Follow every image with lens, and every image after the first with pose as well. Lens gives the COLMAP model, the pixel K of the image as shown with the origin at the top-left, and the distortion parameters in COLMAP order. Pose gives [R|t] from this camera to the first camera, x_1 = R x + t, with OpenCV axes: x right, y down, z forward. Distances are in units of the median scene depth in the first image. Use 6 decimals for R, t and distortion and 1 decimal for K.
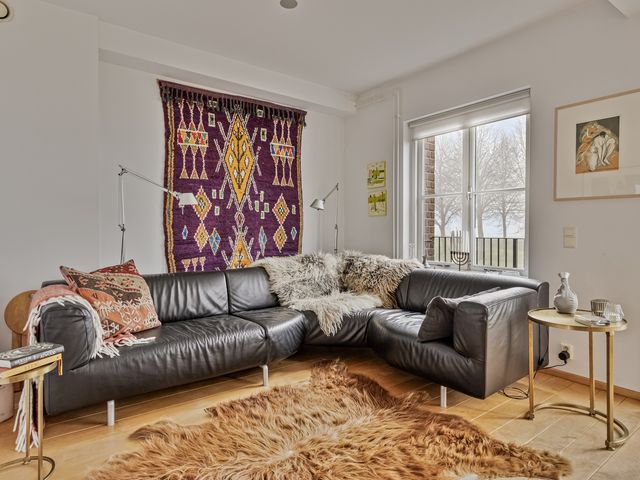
lens RADIAL K [[389.1, 0, 317.4], [0, 389.1, 234.7], [0, 0, 1]] dist [0.002078, 0.001506]
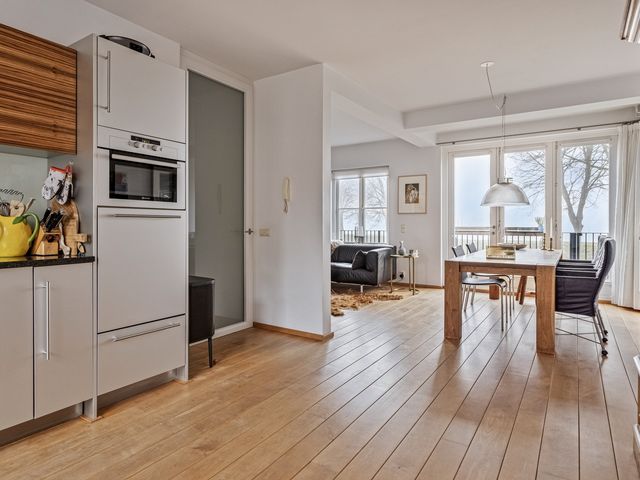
lens RADIAL K [[389.1, 0, 320.6], [0, 389.1, 234.5], [0, 0, 1]] dist [0.002078, 0.001506]
pose [[0.936995, -0.007140, 0.349269, -0.777158], [0.005288, 0.999966, 0.006255, 0.028177], [-0.349302, -0.004014, 0.937002, -1.241531]]
